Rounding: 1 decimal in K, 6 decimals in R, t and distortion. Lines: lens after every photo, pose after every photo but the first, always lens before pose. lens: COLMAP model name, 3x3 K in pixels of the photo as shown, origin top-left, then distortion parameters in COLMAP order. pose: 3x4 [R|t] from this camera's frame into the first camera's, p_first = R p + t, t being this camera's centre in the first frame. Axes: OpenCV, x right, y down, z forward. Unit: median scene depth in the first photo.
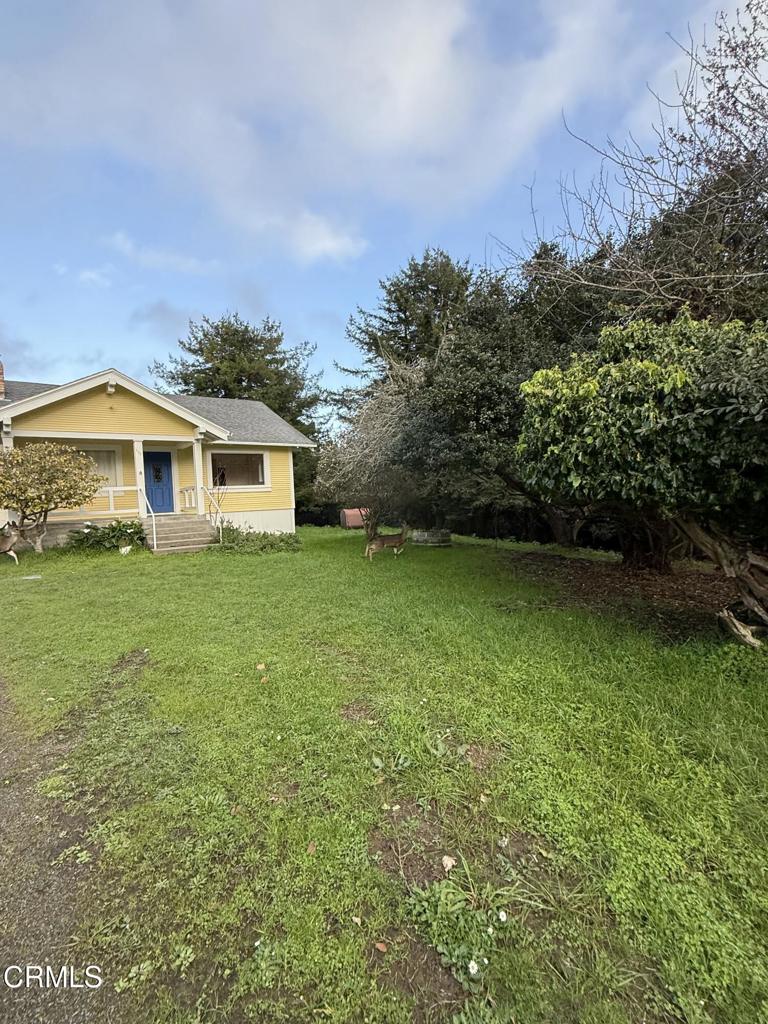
lens RADIAL K [[478.6, 0, 384.0], [0, 478.6, 512.0], [0, 0, 1]] dist [0.000048, -0.000010]
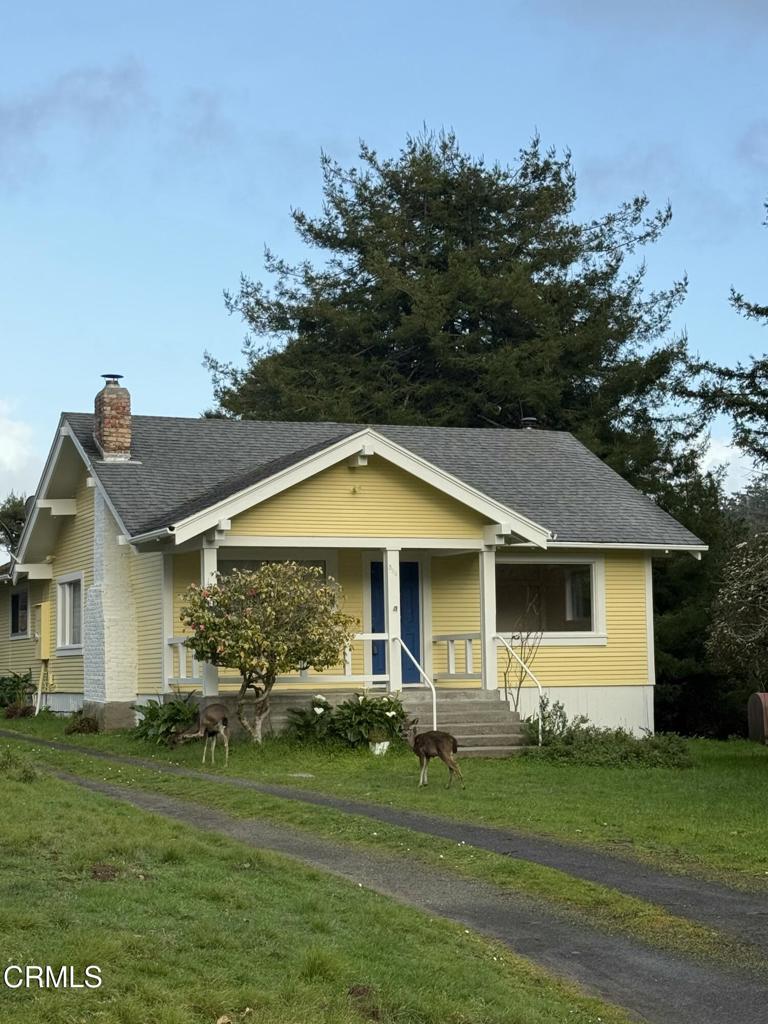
lens RADIAL K [[1880.6, 0, 384.0], [0, 1880.6, 512.0], [0, 0, 1]] dist [0.282023, 0.002373]
pose [[0.968280, 0.015042, -0.249415, 0.009579], [-0.039705, 0.994766, -0.094149, 0.008715], [0.246693, 0.101065, 0.963809, -0.812760]]
